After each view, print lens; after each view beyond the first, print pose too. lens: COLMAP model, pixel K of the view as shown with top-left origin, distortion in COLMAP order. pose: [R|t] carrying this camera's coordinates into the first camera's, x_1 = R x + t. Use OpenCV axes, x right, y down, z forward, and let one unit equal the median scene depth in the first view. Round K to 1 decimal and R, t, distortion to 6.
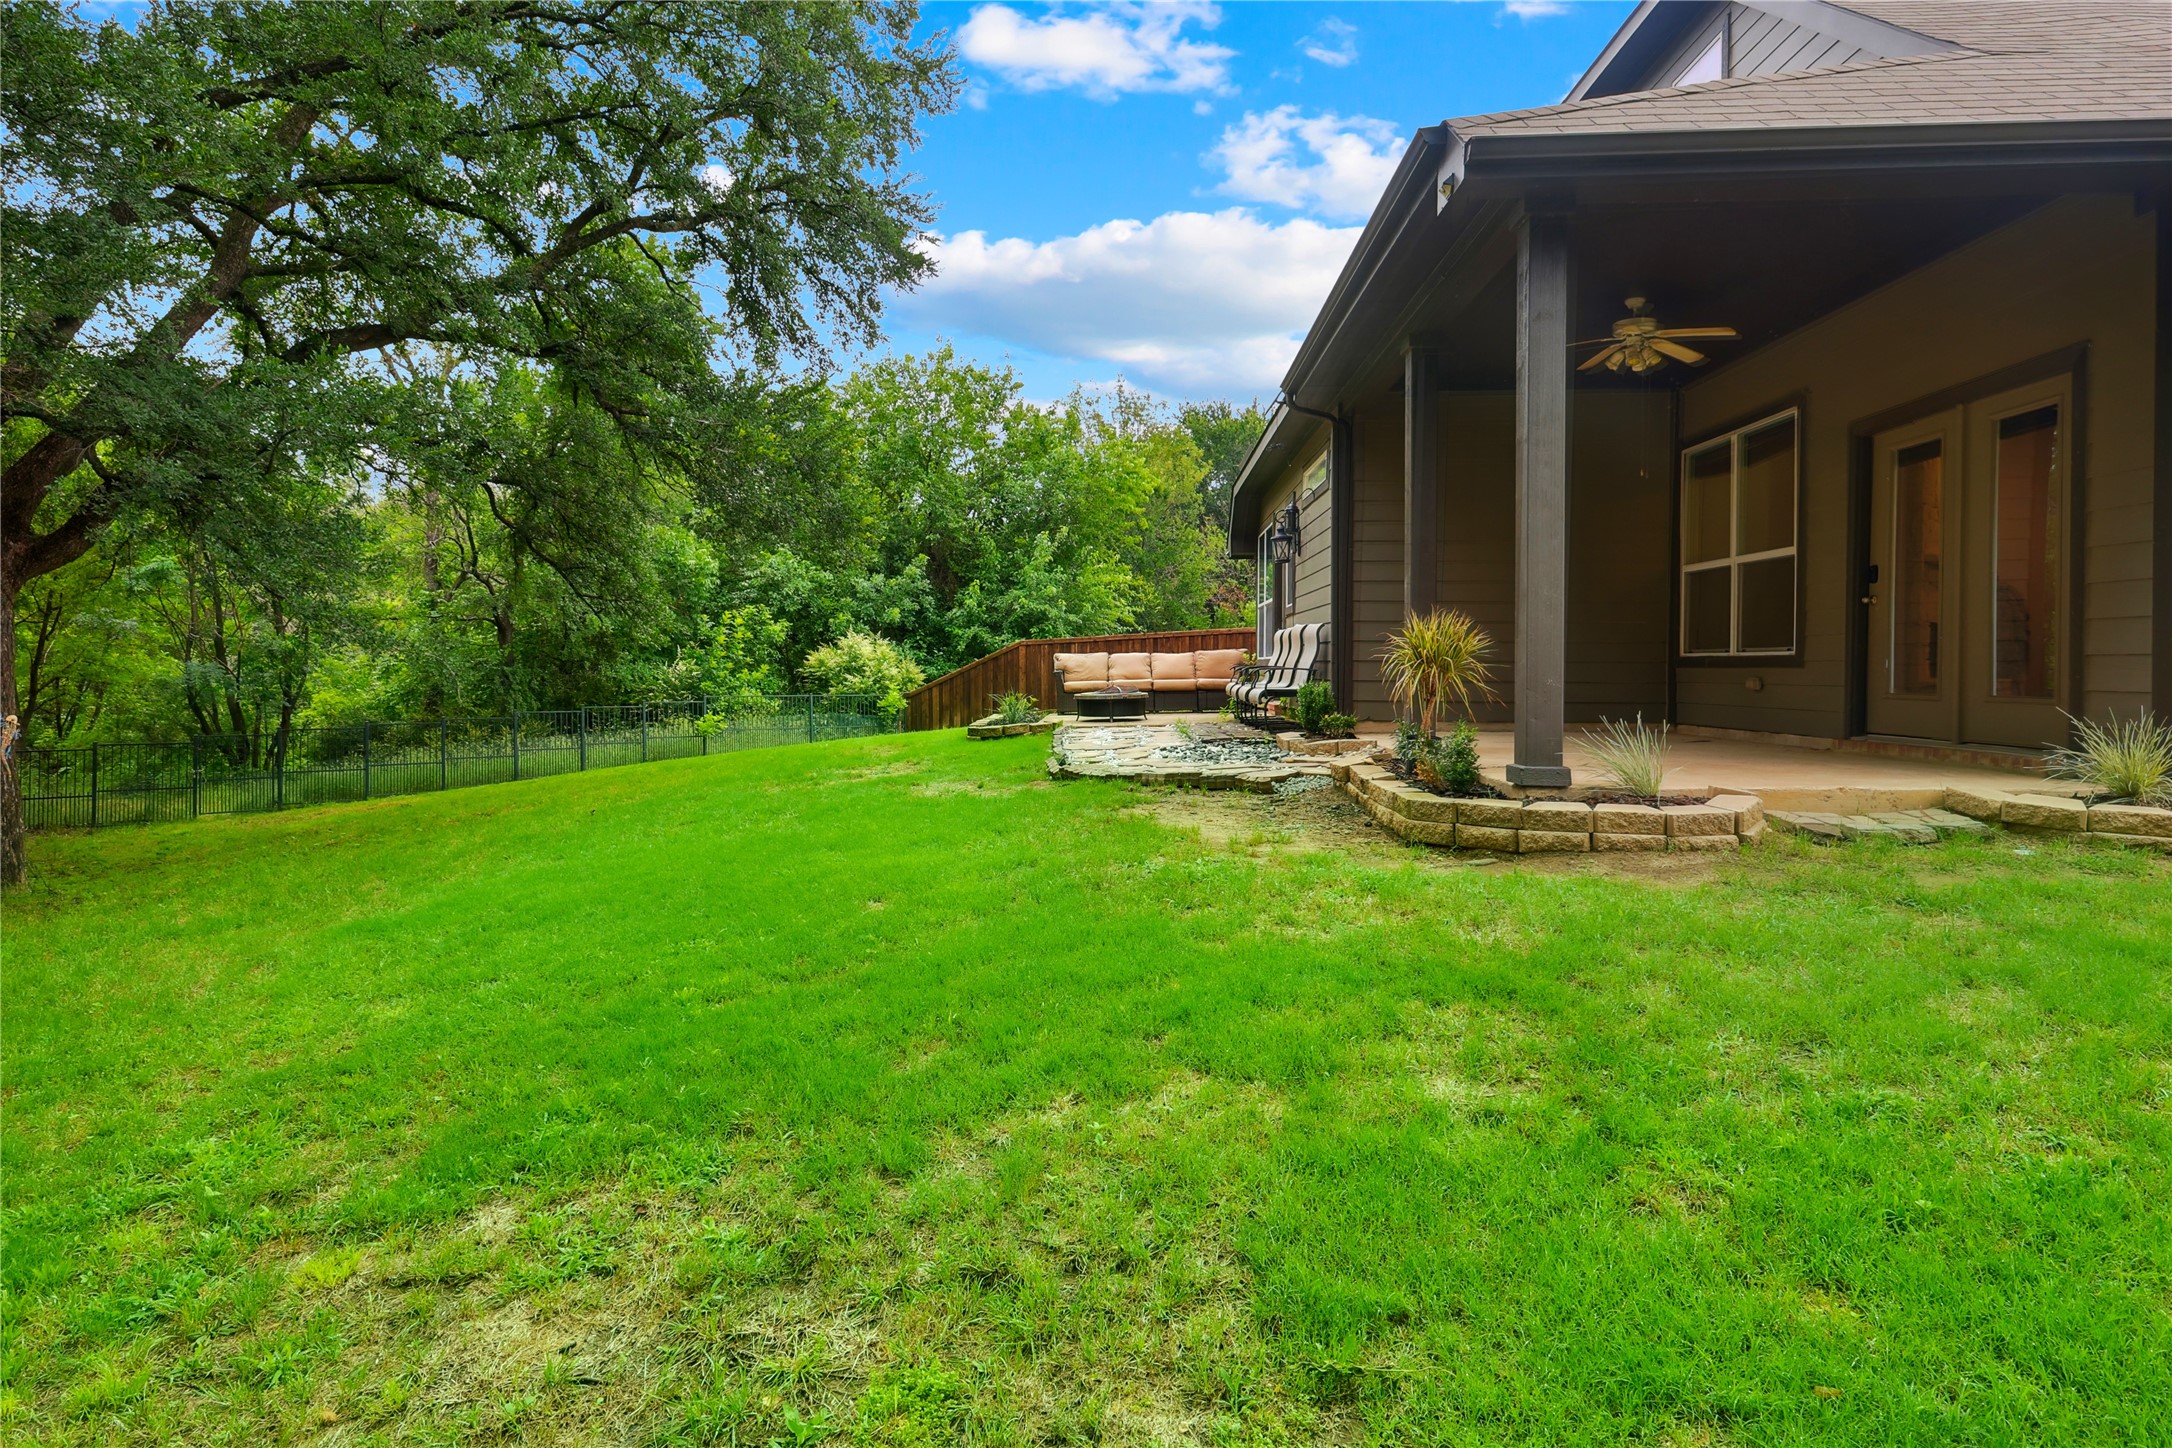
lens RADIAL K [[1204.6, 0, 1078.6], [0, 1204.6, 710.5], [0, 0, 1]] dist [0.003116, 0.000637]
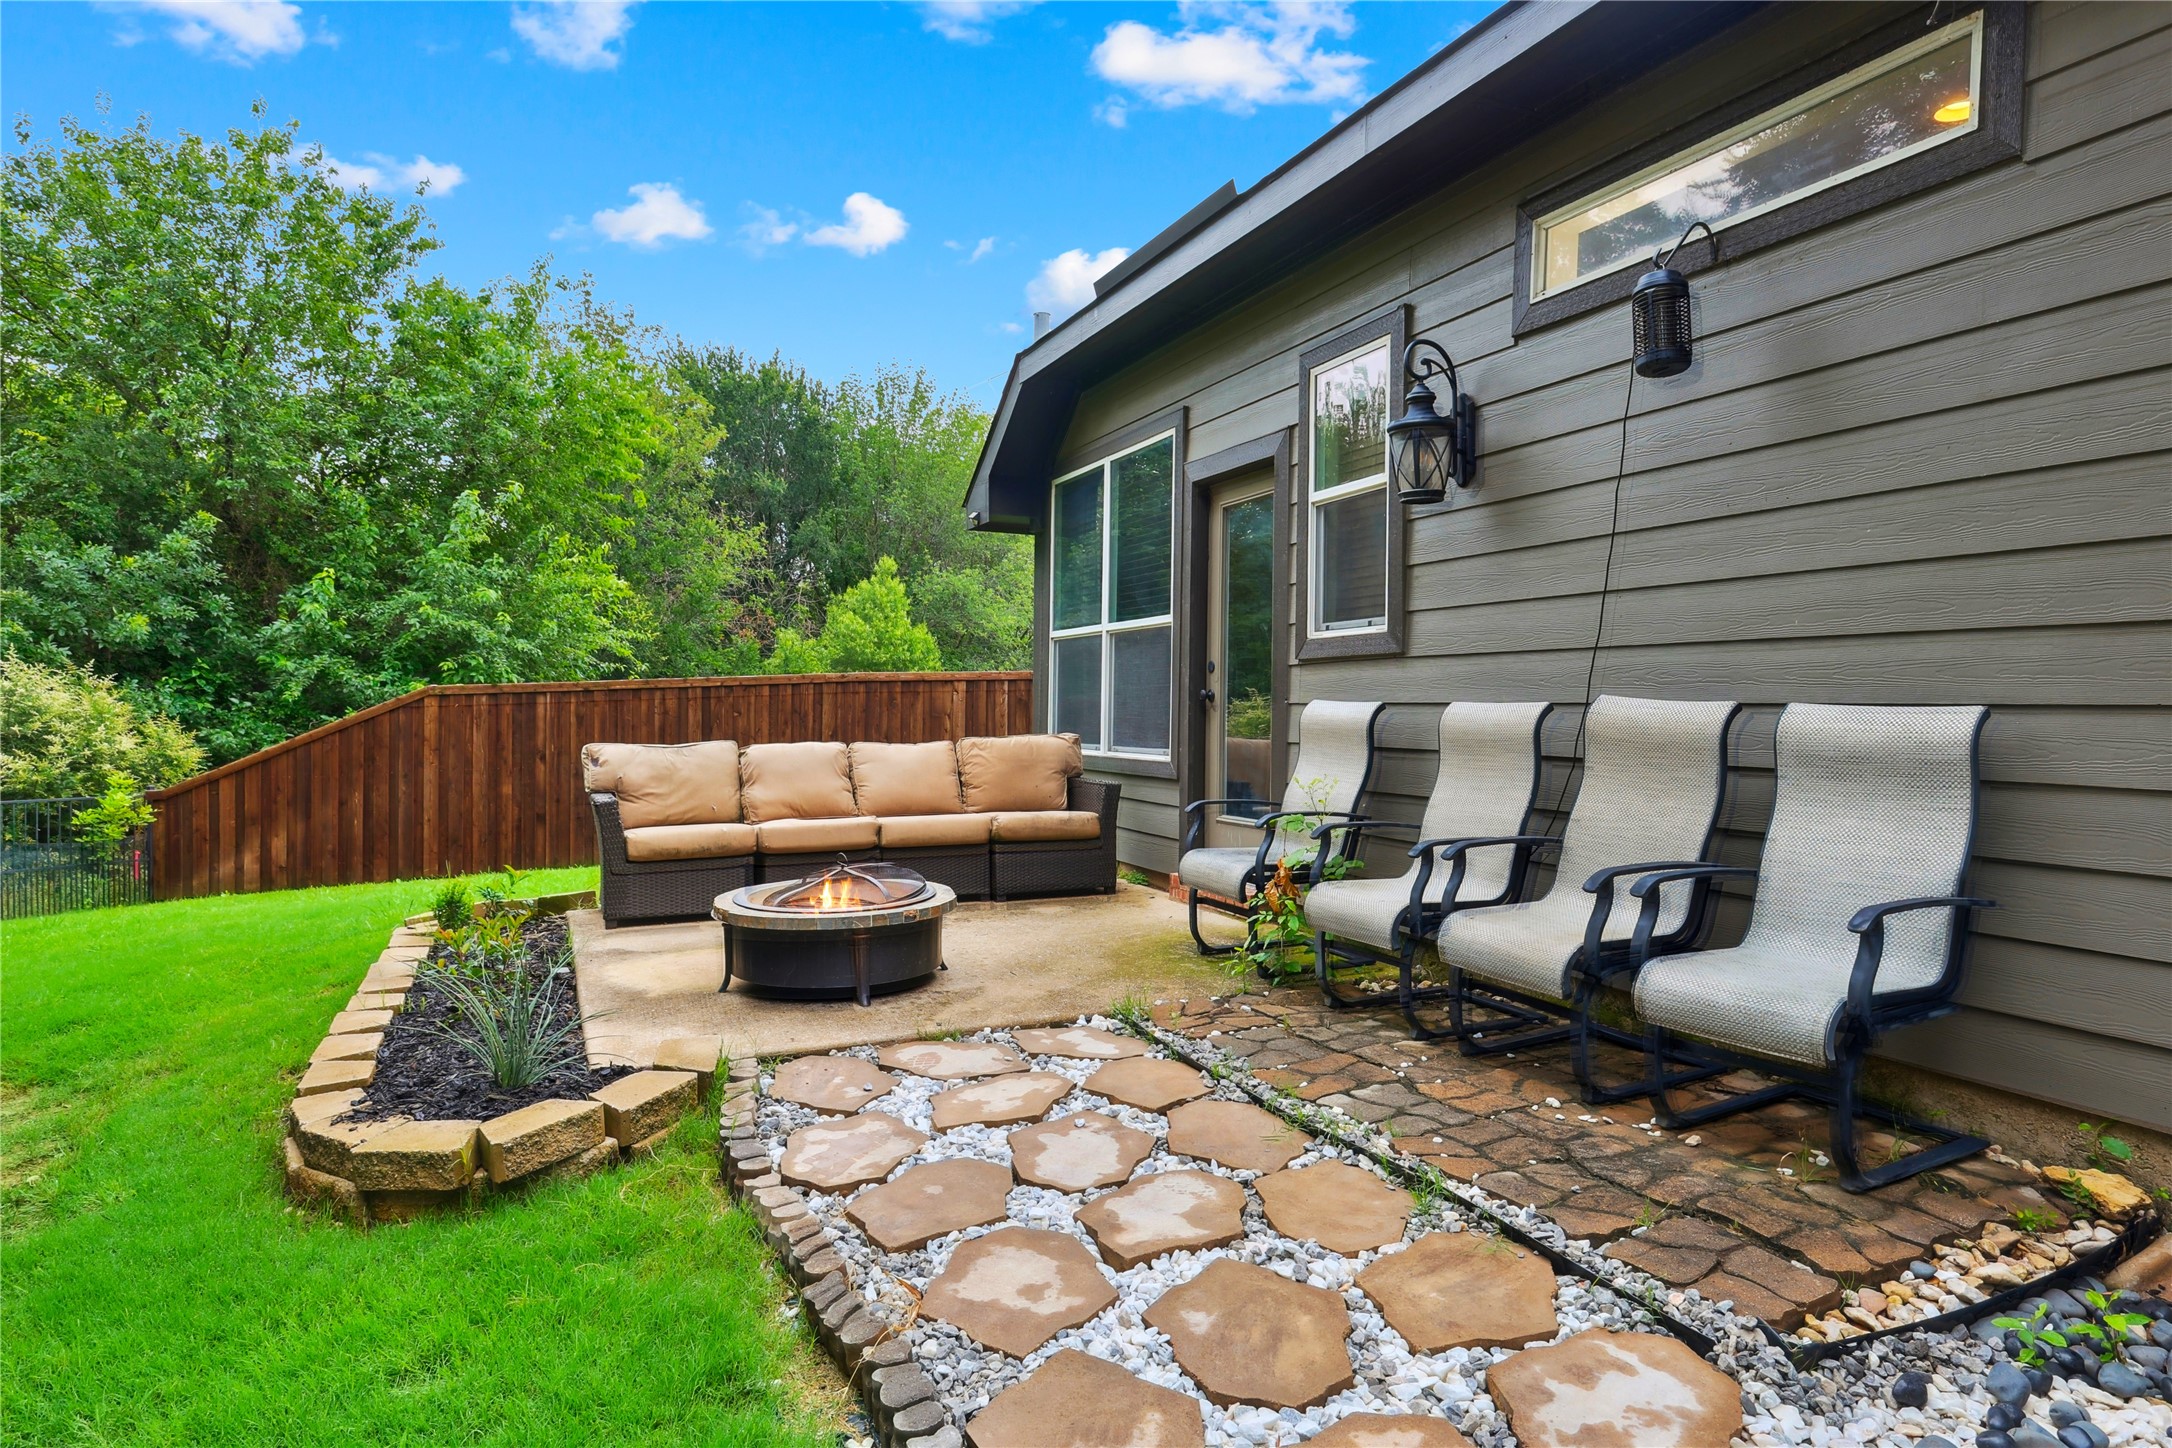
lens RADIAL K [[1227.7, 0, 1088.7], [0, 1227.7, 704.8], [0, 0, 1]] dist [-0.007363, -0.000992]
pose [[0.887726, 0.011348, 0.460232, -0.034261], [0.004841, 0.999411, -0.033980, -0.028063], [-0.460347, 0.032393, 0.887148, 0.366041]]
